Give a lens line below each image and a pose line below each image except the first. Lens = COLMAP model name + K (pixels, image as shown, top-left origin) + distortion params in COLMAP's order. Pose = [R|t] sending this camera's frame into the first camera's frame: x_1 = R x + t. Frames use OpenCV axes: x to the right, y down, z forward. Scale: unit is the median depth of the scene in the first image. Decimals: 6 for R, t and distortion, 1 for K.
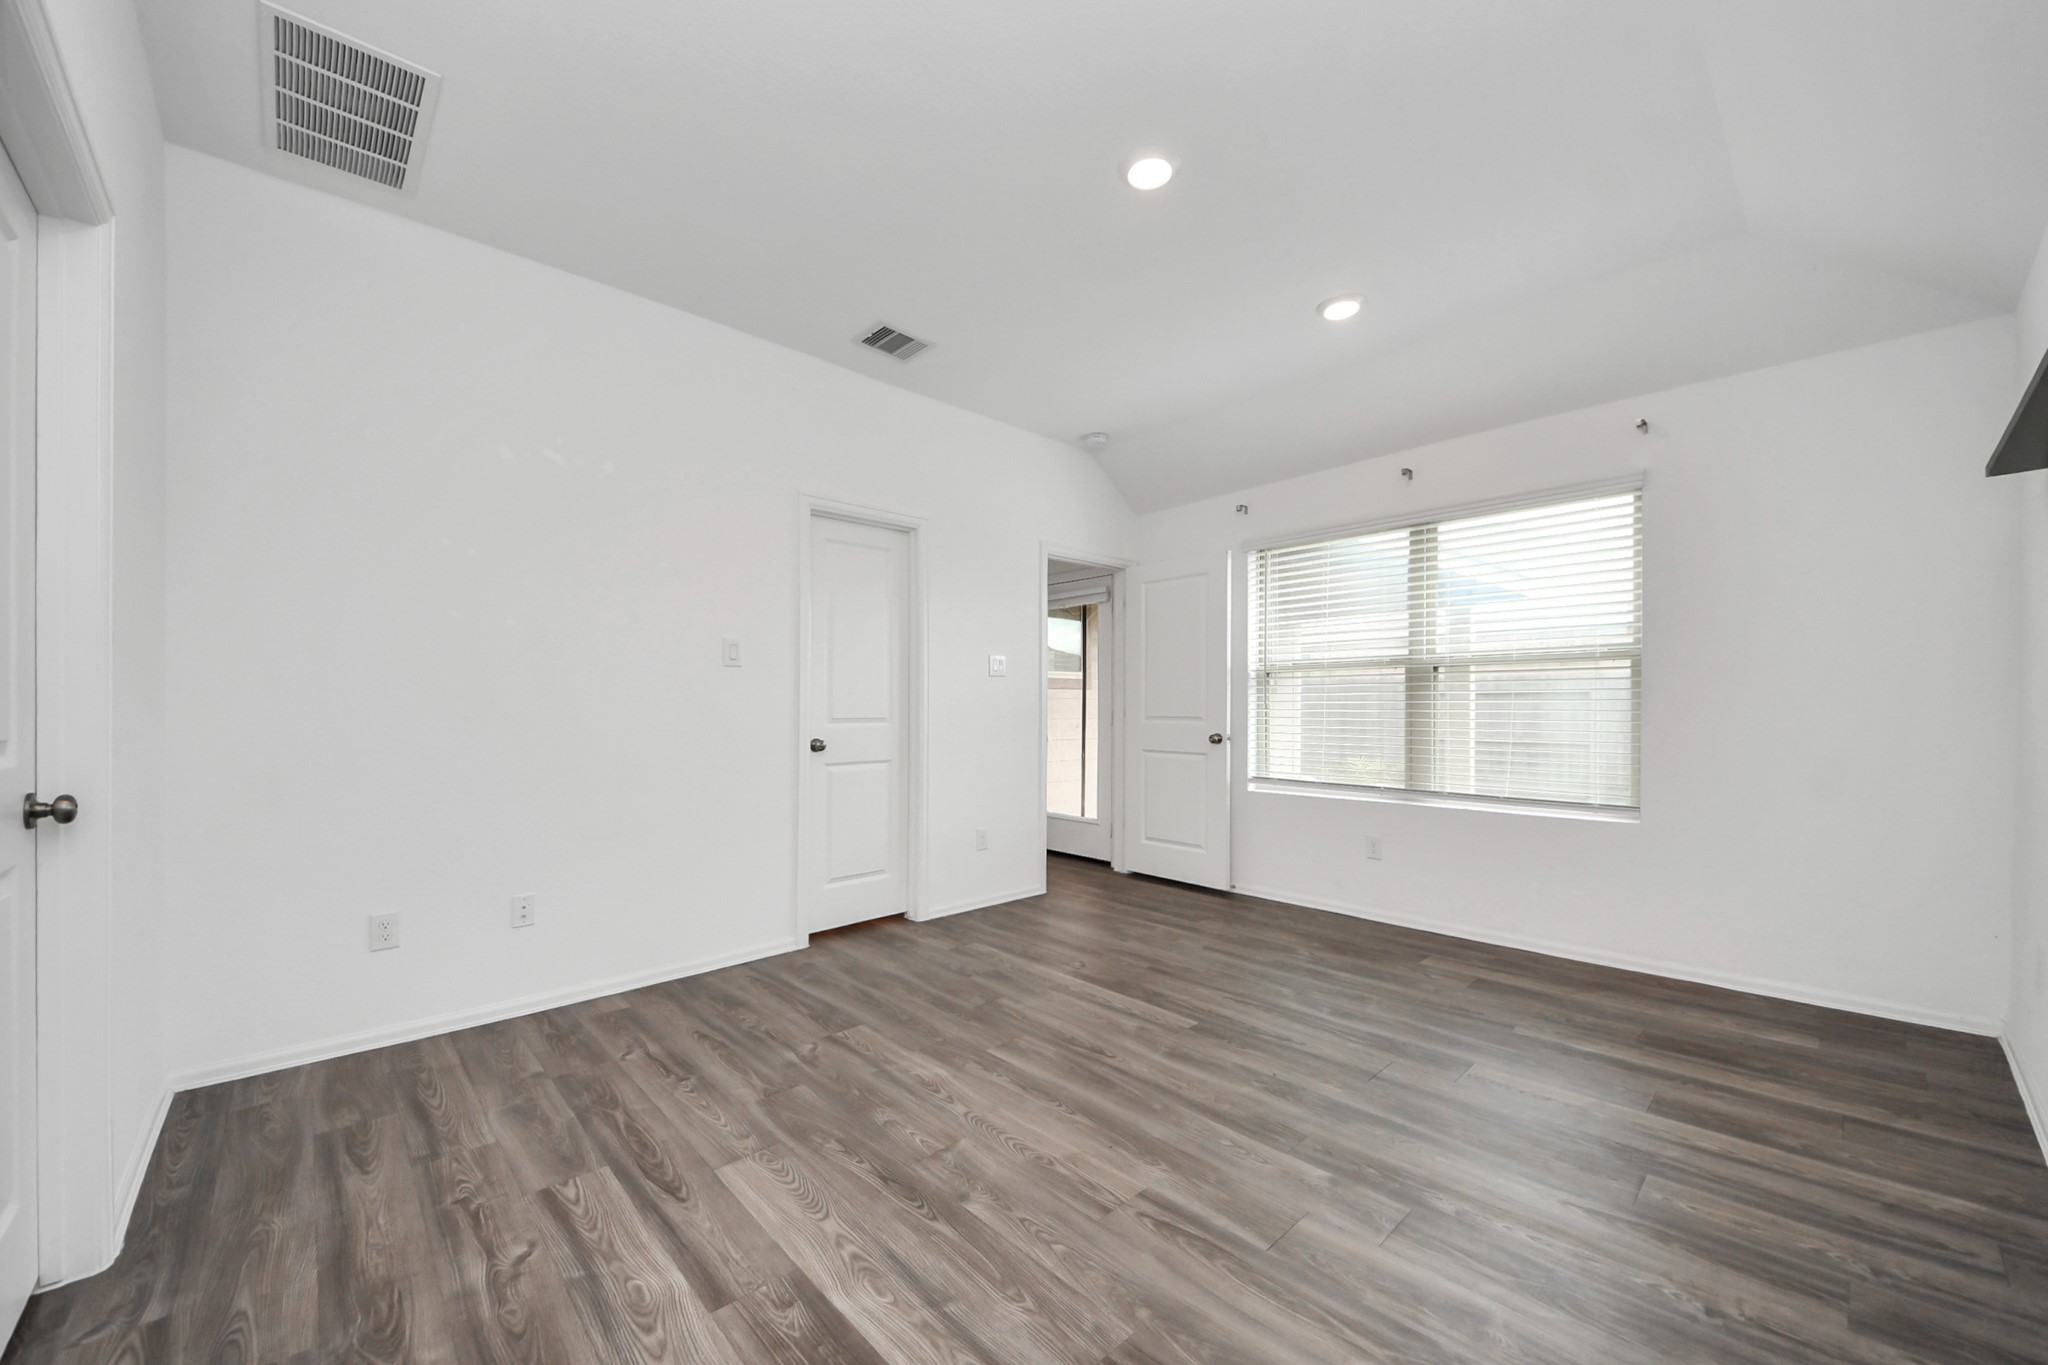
lens RADIAL K [[759.5, 0, 1013.1], [0, 759.5, 685.9], [0, 0, 1]] dist [0.001599, -0.007704]
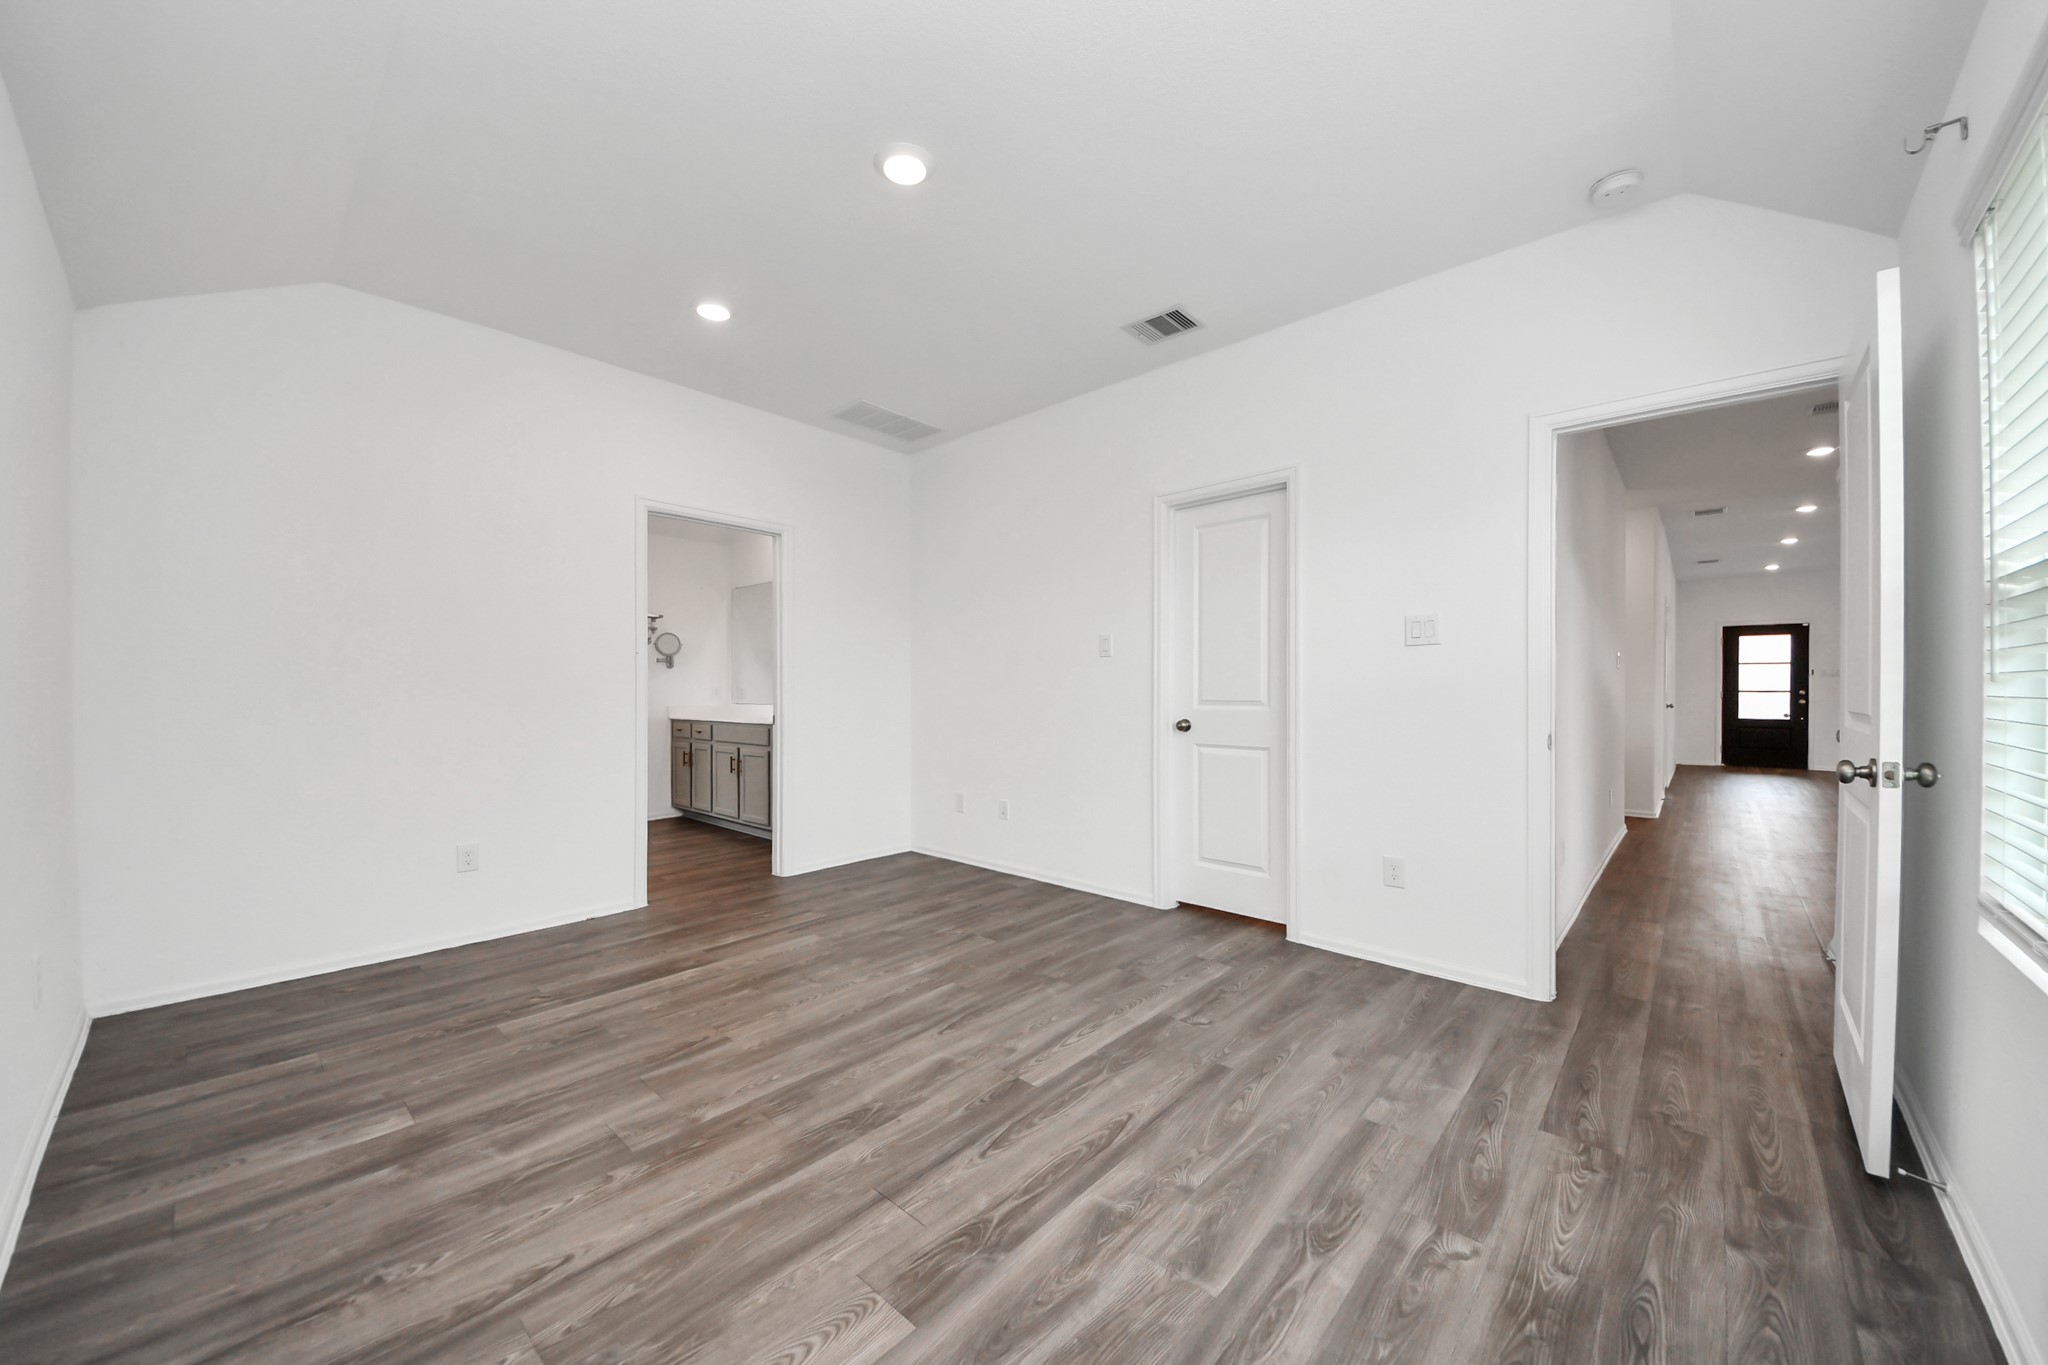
lens RADIAL K [[759.5, 0, 1013.1], [0, 759.5, 685.9], [0, 0, 1]] dist [0.001599, -0.007704]
pose [[0.109901, 0.013733, -0.993848, 1.033714], [0.009864, 0.999840, 0.014906, 0.009073], [0.993894, -0.011442, 0.109748, 0.893063]]
